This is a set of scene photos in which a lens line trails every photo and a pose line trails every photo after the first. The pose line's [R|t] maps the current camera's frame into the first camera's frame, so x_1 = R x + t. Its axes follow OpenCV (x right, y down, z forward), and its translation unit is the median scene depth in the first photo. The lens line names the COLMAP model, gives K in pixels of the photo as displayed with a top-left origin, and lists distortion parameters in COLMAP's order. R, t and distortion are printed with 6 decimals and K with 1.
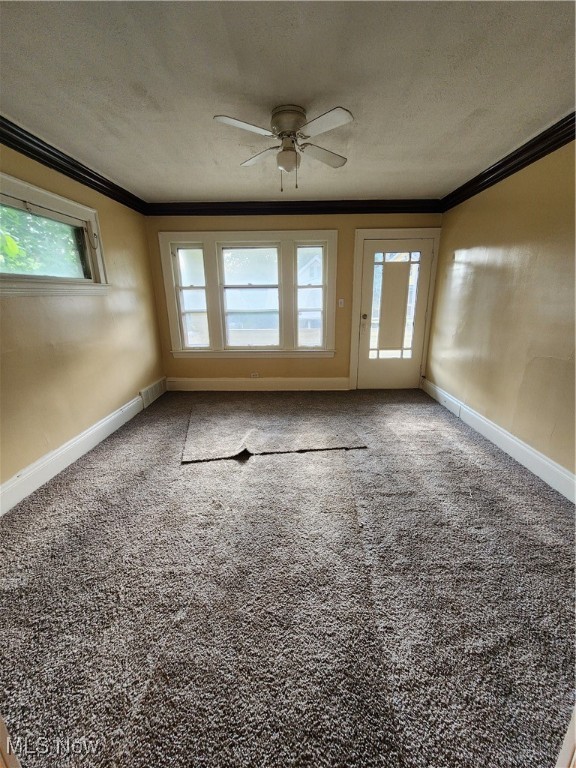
lens RADIAL K [[320.1, 0, 291.0], [0, 320.1, 387.7], [0, 0, 1]] dist [-0.005767, 0.001384]
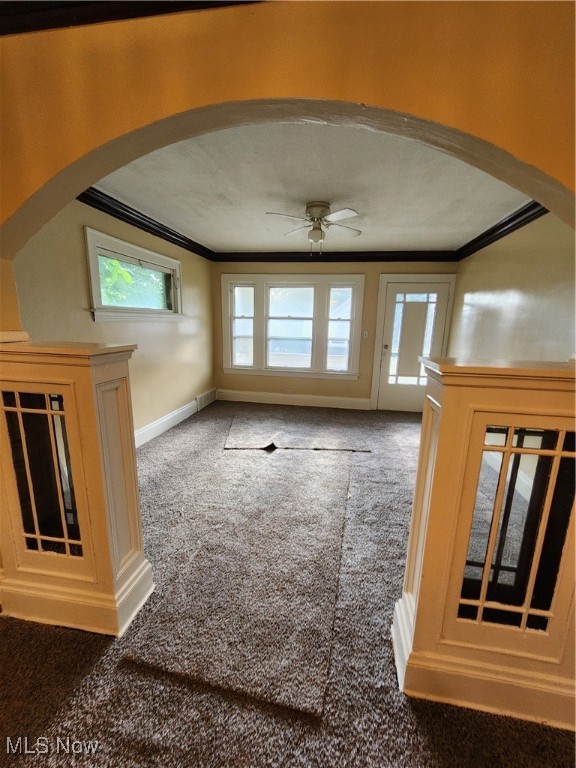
lens RADIAL K [[320.1, 0, 287.8], [0, 320.1, 384.3], [0, 0, 1]] dist [-0.005767, 0.001384]
pose [[0.988159, 0.061015, -0.140782, 0.081406], [-0.073749, 0.993468, -0.087076, 0.061378], [0.134549, 0.096427, 0.986204, -0.272161]]
